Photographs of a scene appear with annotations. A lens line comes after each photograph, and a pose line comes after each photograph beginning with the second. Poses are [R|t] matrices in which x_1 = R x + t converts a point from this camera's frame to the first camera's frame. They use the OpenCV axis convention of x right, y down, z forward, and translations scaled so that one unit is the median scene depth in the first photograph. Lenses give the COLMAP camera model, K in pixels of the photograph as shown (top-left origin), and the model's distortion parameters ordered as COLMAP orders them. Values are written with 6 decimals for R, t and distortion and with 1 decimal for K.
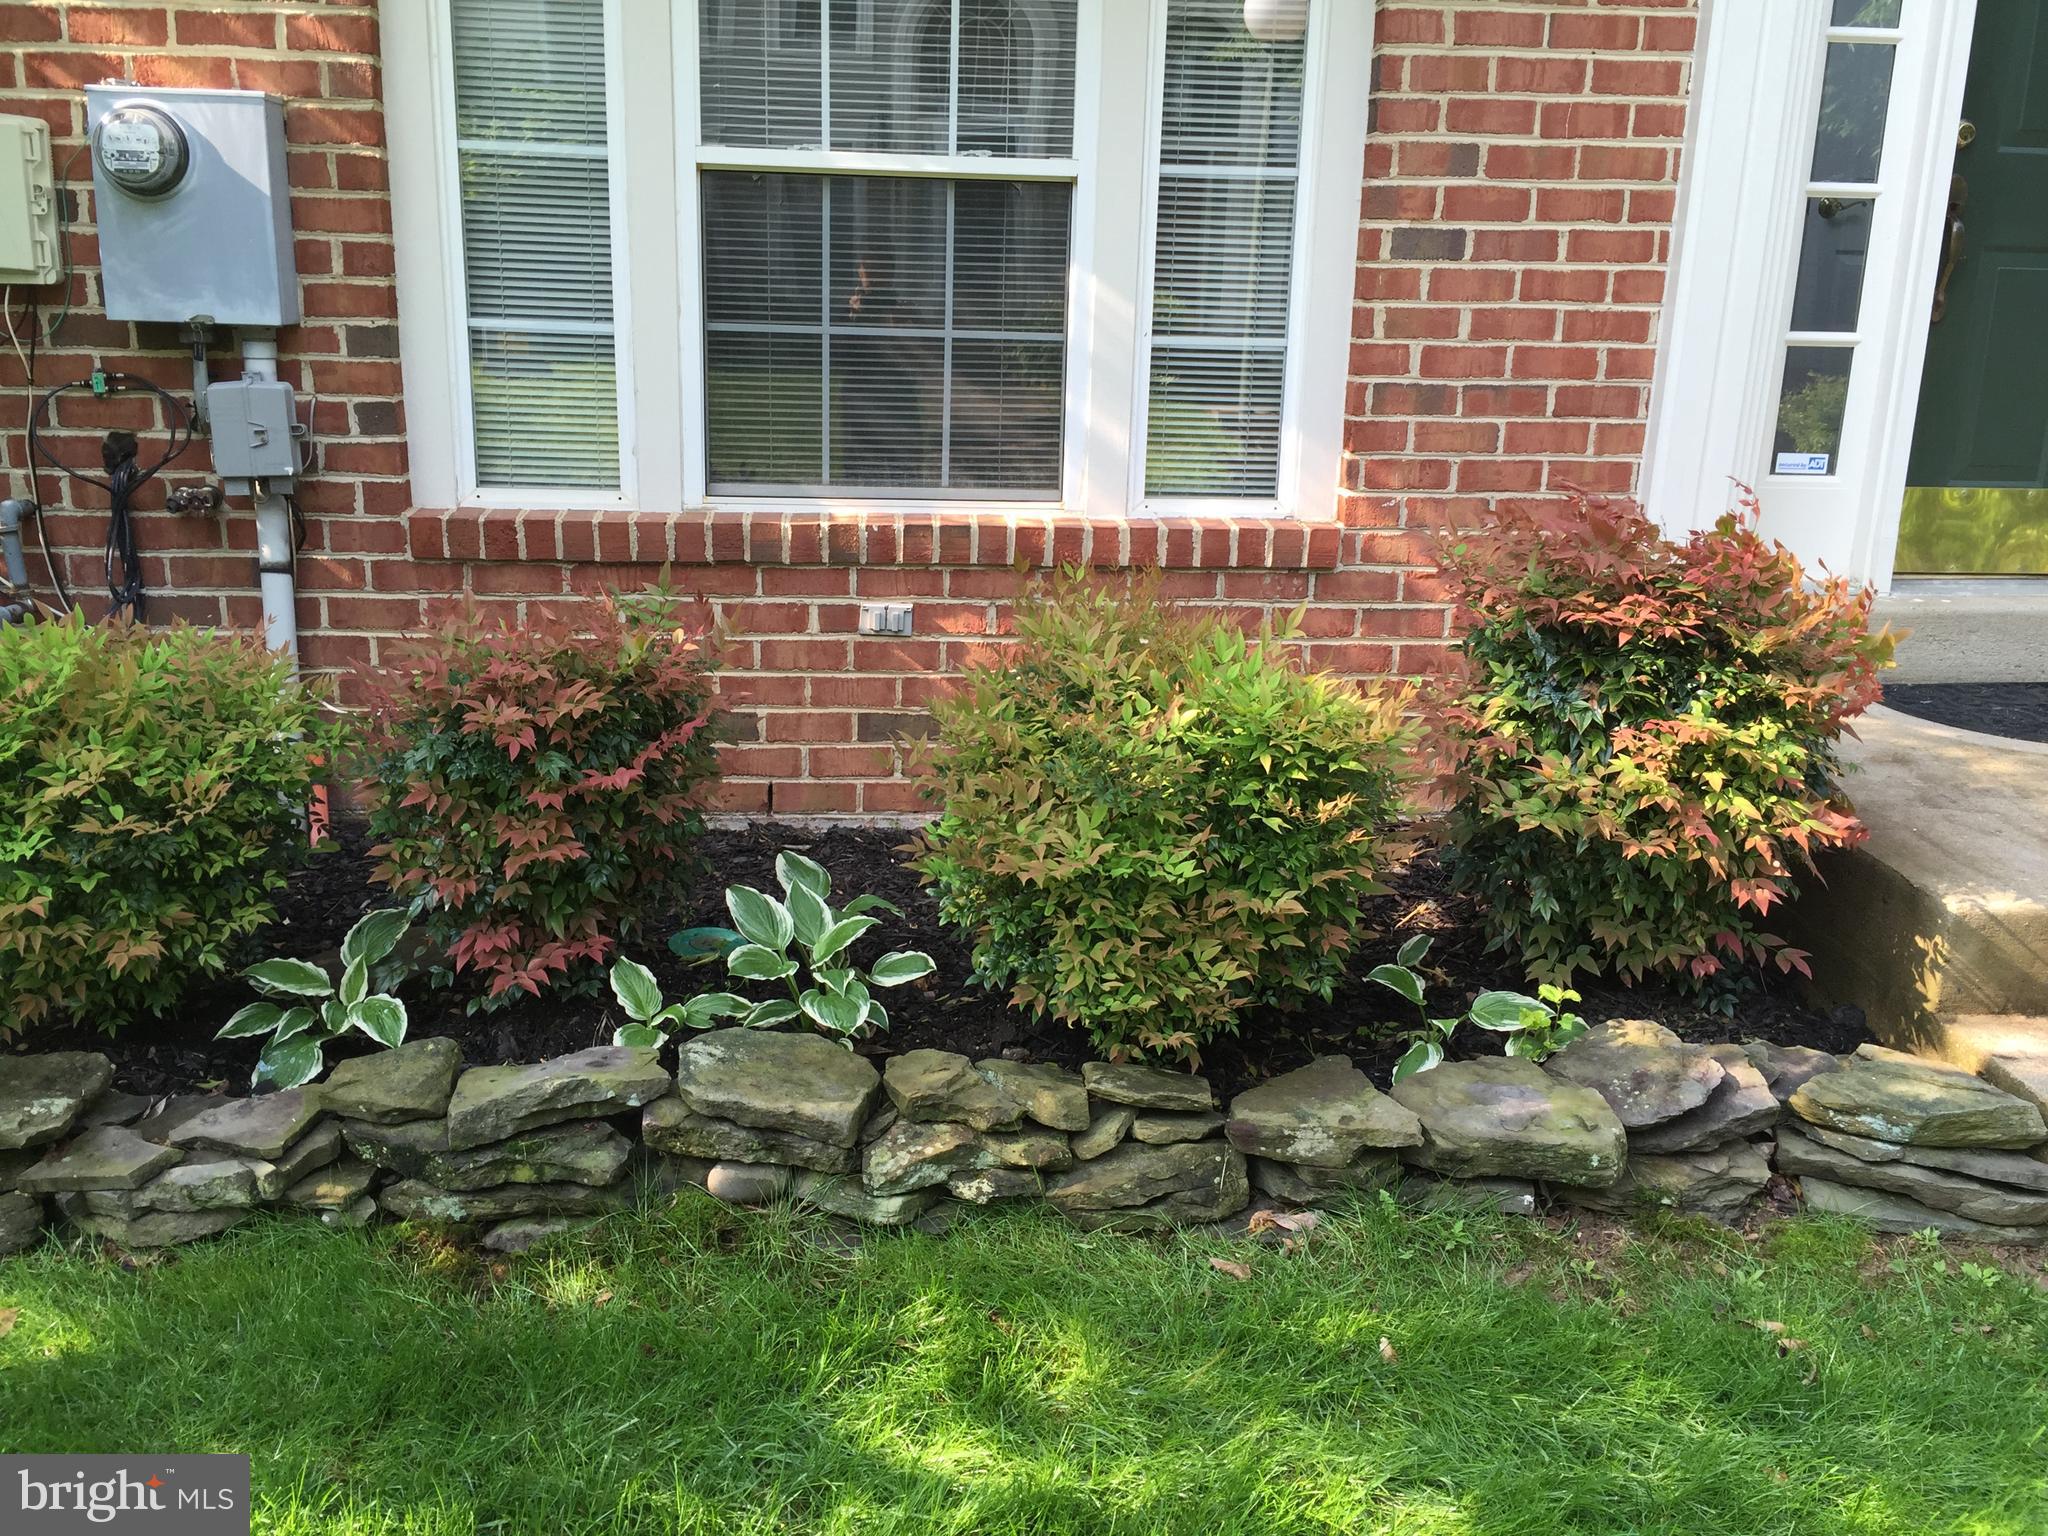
lens RADIAL K [[1748.7, 0, 1027.7], [0, 1748.7, 762.5], [0, 0, 1]] dist [0.050938, -0.061161]
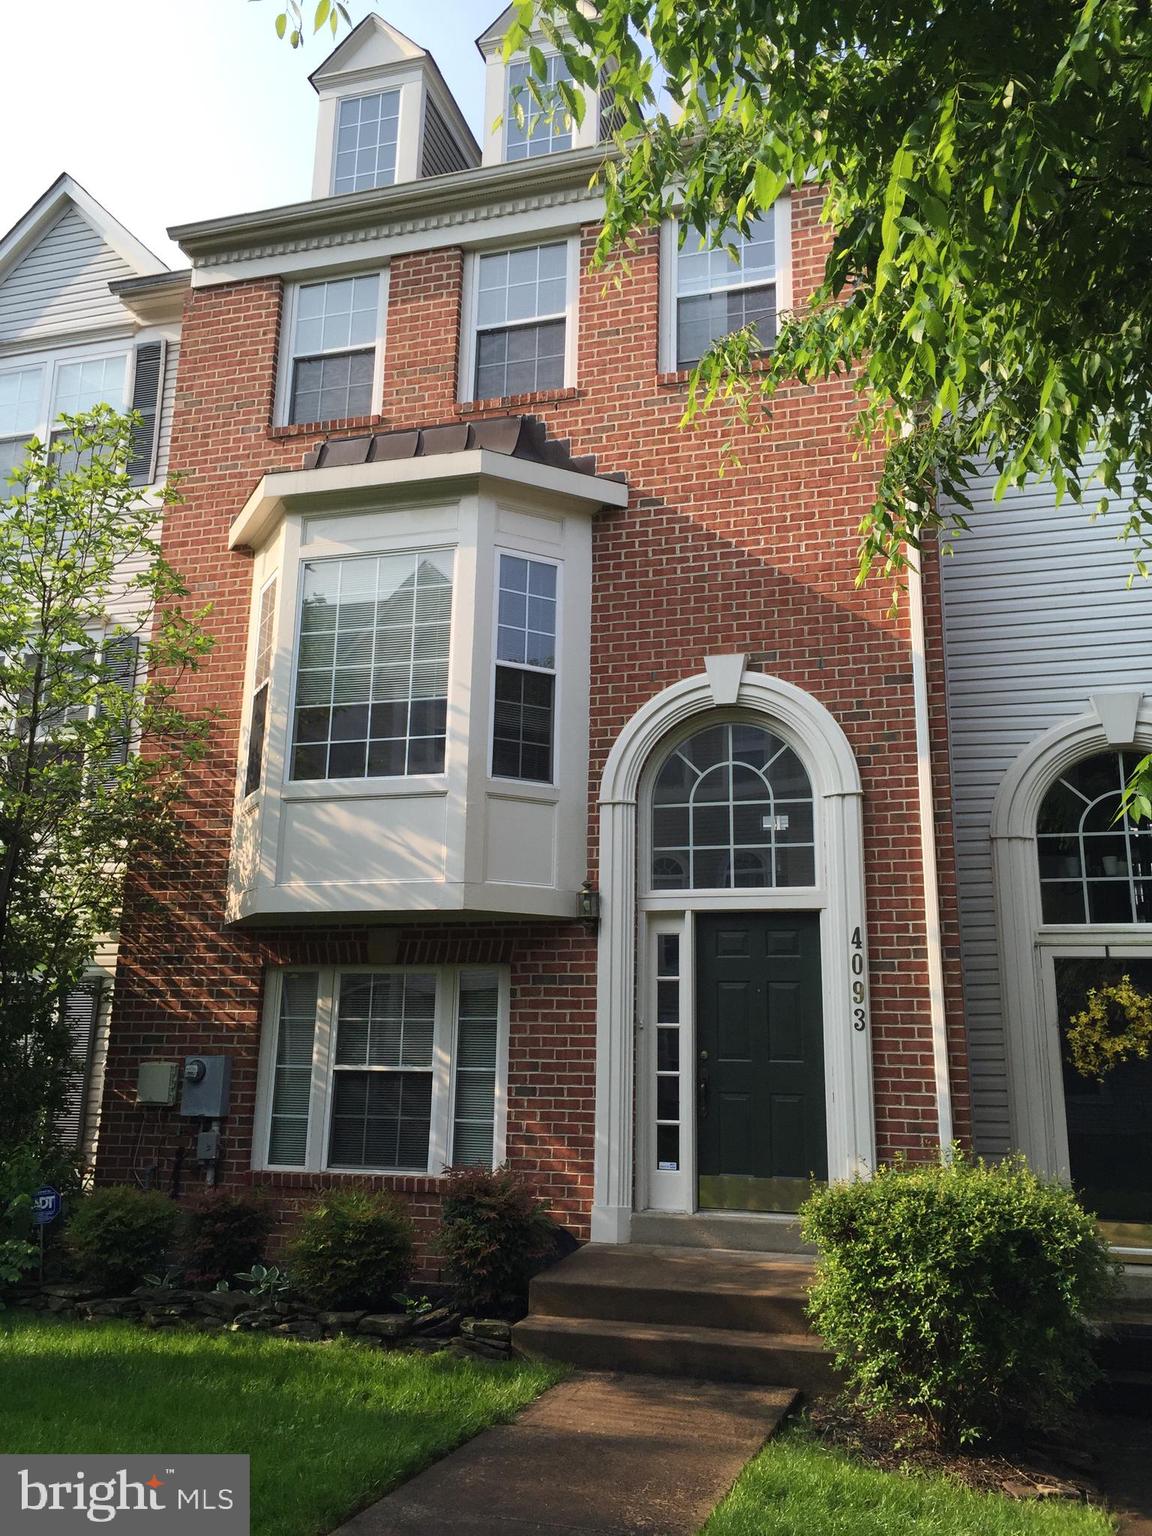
lens RADIAL K [[1311.5, 0, 571.4], [0, 1311.5, 765.9], [0, 0, 1]] dist [0.050938, -0.061161]
pose [[0.928144, -0.092626, -0.360513, 1.263628], [-0.092451, 0.880827, -0.464325, 0.304813], [0.360558, 0.464290, 0.808970, -1.249024]]
